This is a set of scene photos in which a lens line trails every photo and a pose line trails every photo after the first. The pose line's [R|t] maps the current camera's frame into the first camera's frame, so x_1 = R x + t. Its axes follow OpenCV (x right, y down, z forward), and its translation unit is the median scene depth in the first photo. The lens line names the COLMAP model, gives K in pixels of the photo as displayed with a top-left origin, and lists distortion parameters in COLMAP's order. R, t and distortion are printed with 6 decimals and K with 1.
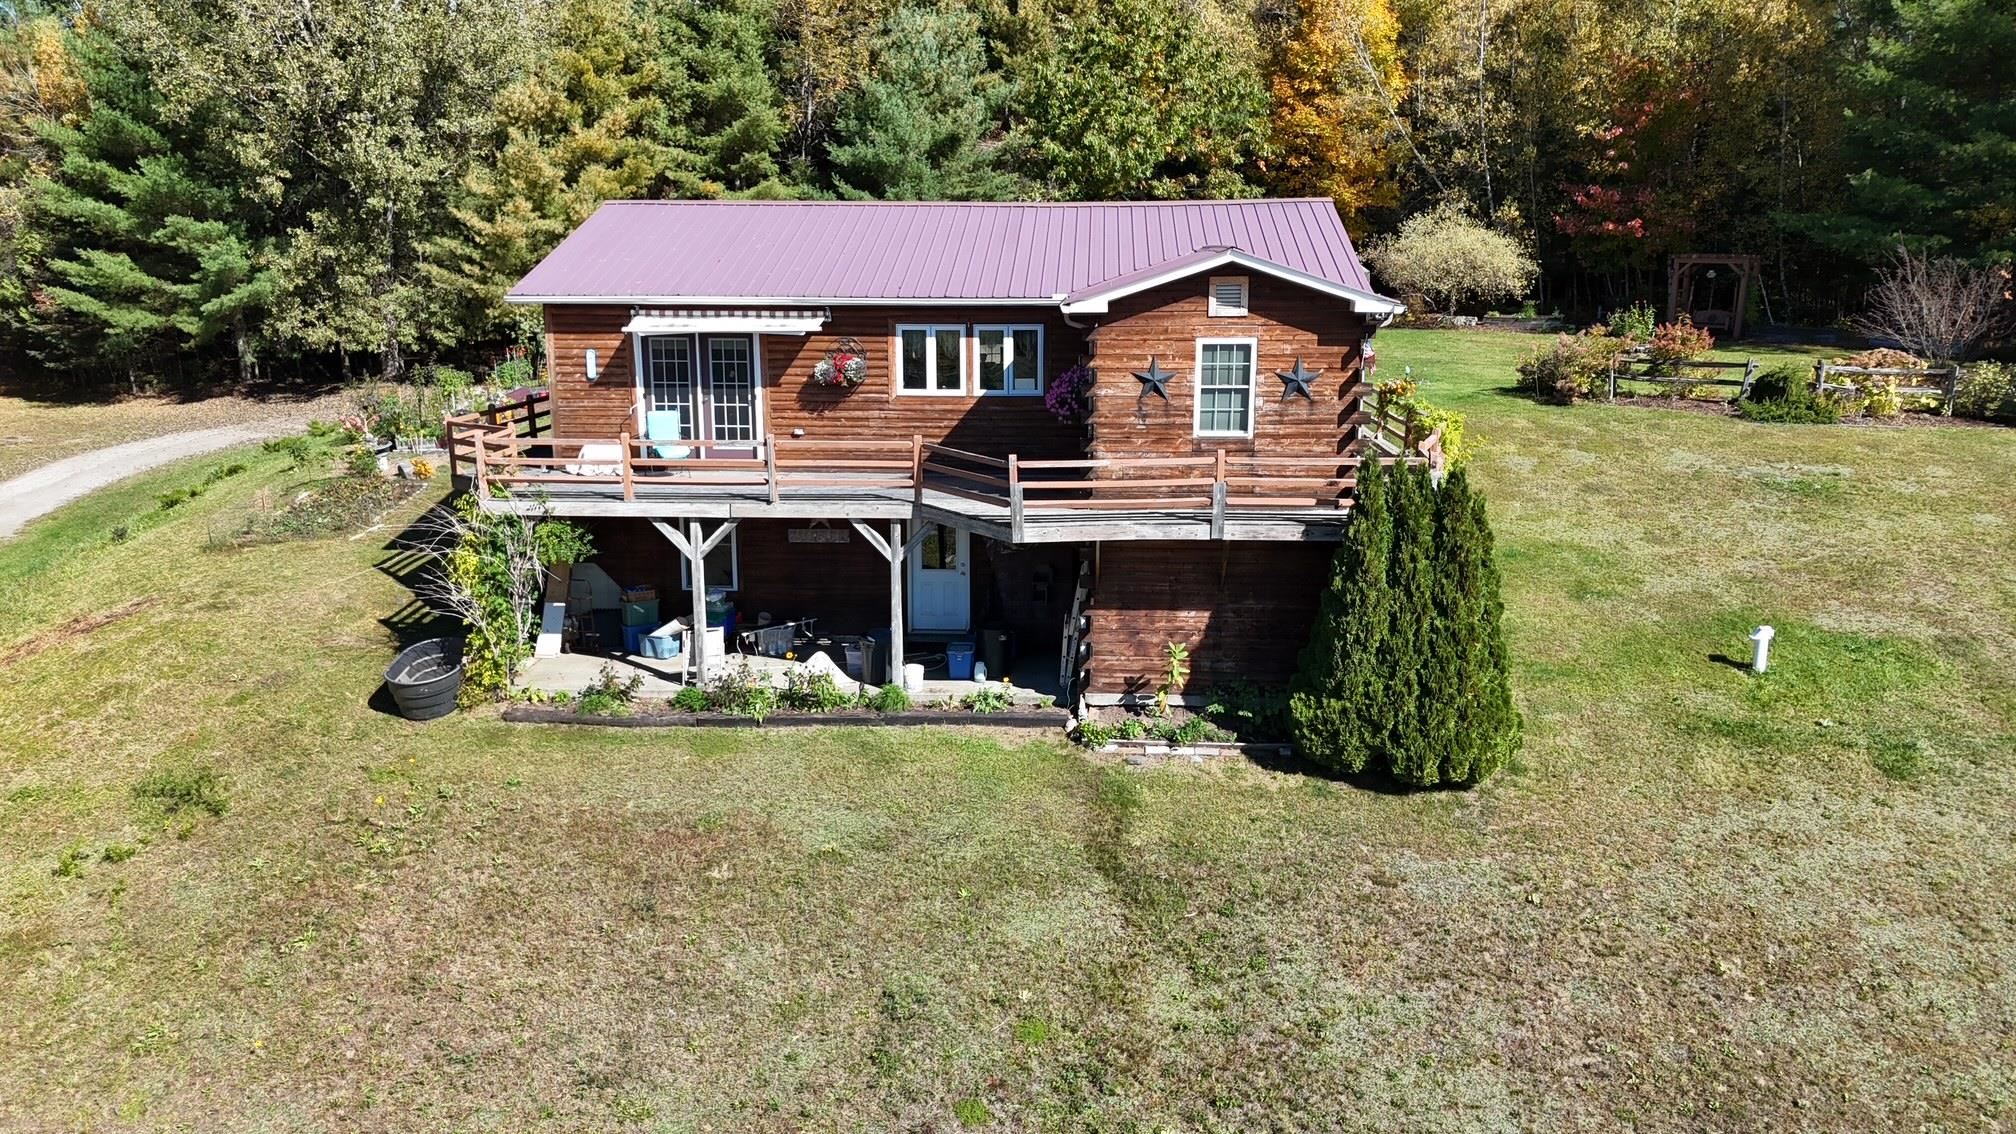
lens RADIAL K [[1495.6, 0, 1008.1], [0, 1495.6, 575.1], [0, 0, 1]] dist [0.062467, -0.047531]
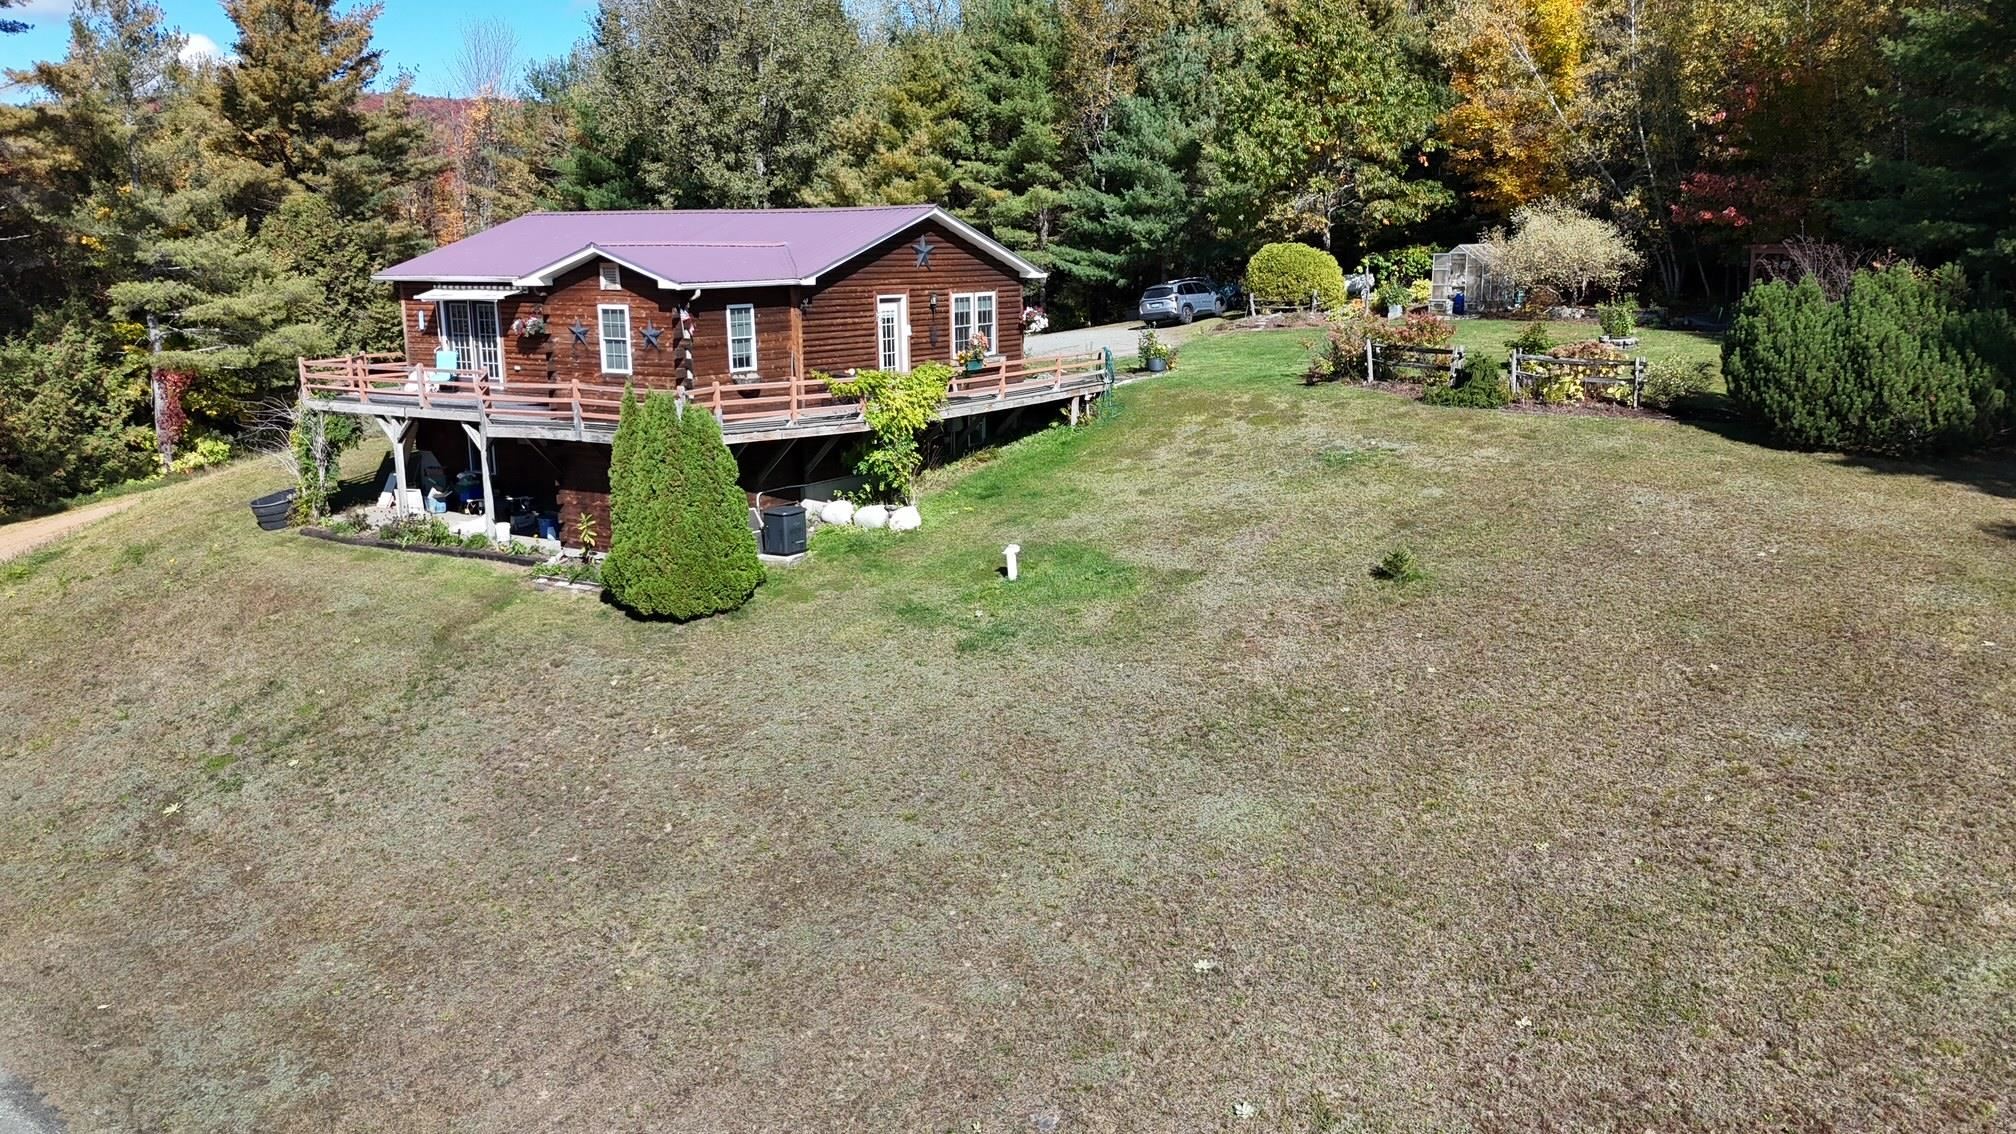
lens RADIAL K [[1495.6, 0, 1008.1], [0, 1495.6, 575.1], [0, 0, 1]] dist [0.062467, -0.047531]
pose [[0.888812, 0.092369, -0.448868, 1.015469], [-0.091143, 0.995539, 0.024389, 0.028477], [0.449118, 0.019234, 0.893265, -0.112618]]
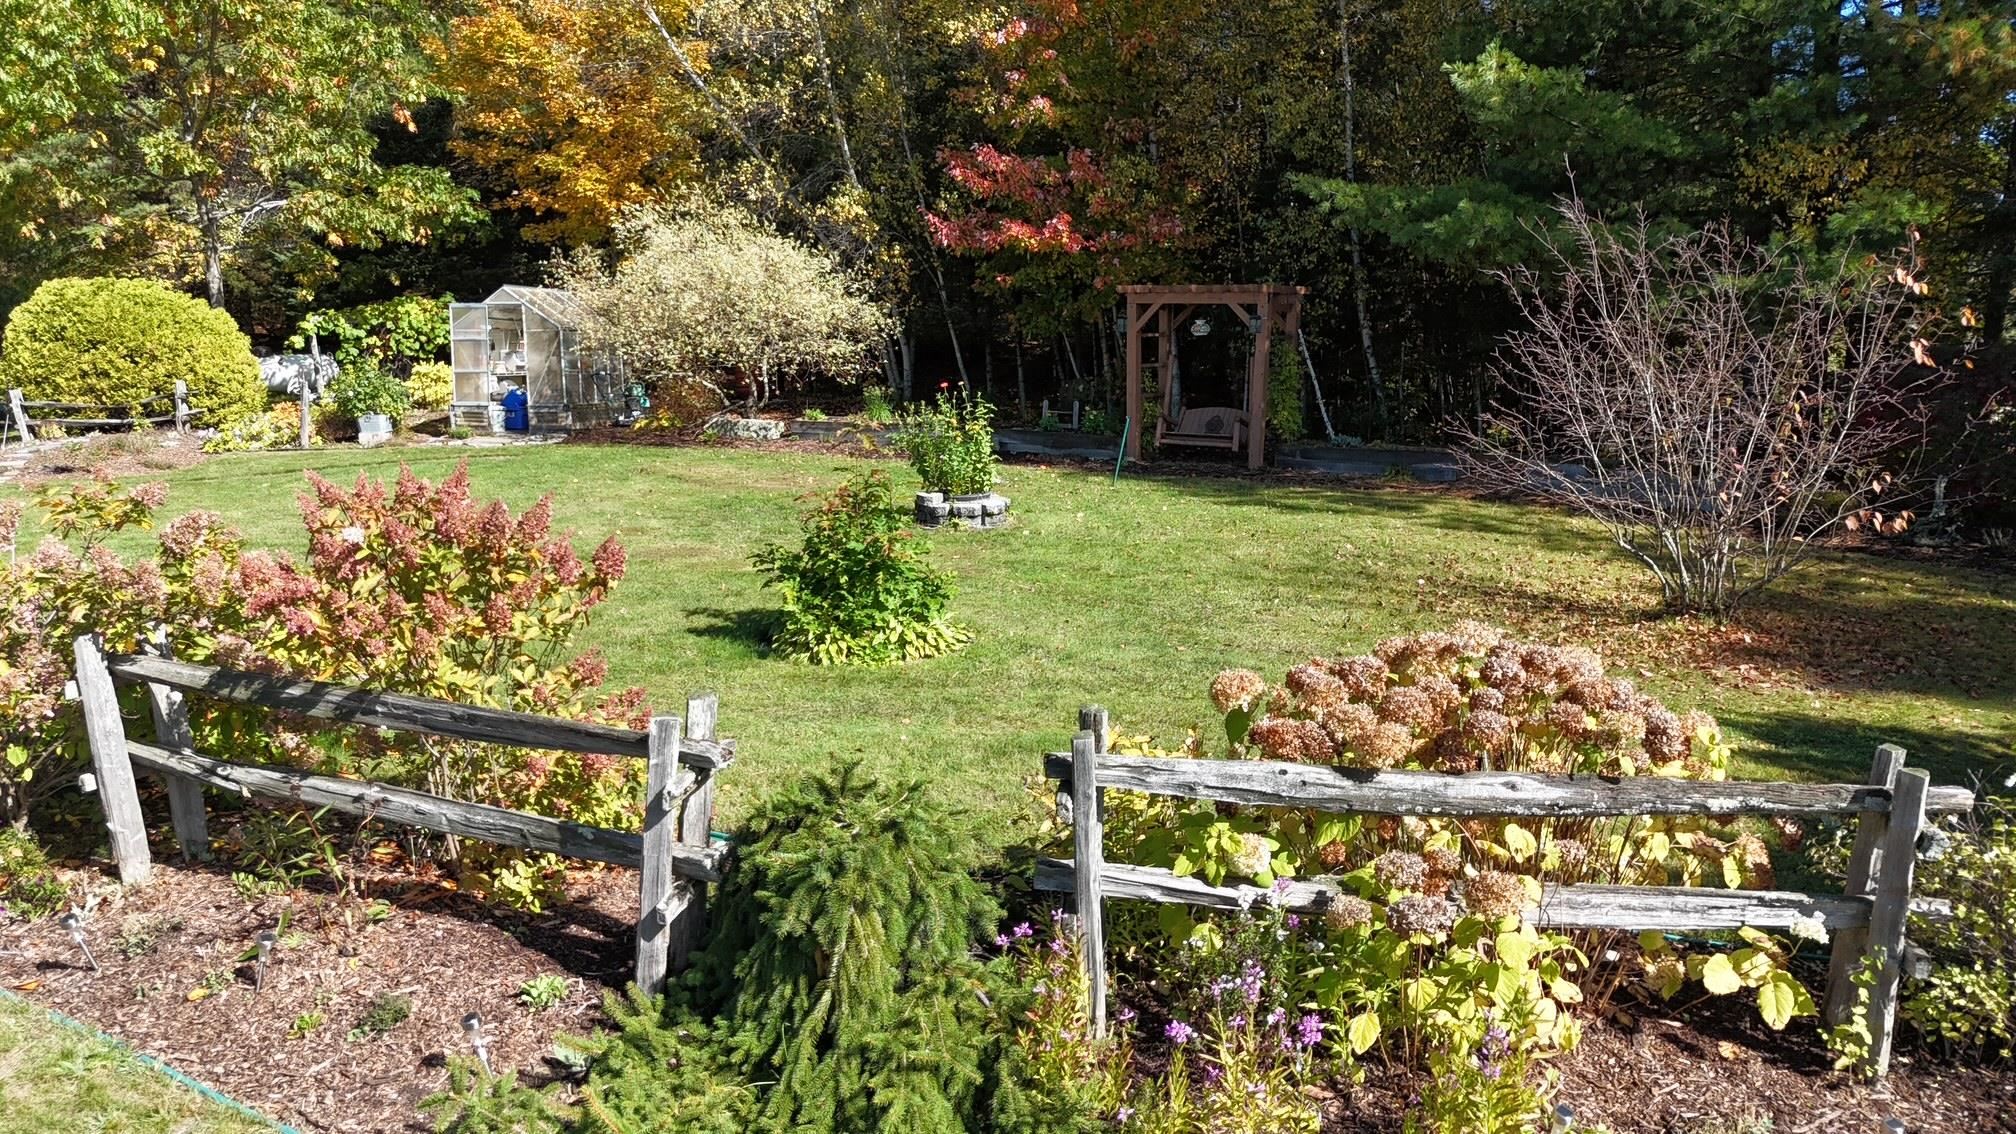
lens RADIAL K [[1478.0, 0, 1008.0], [0, 1478.0, 567.0], [0, 0, 1]] dist [0.082883, -0.086702]
pose [[0.989354, -0.017832, 0.144432, 0.730521], [0.027843, 0.997325, -0.067590, -0.212248], [-0.142841, 0.070892, 0.987204, 1.229736]]
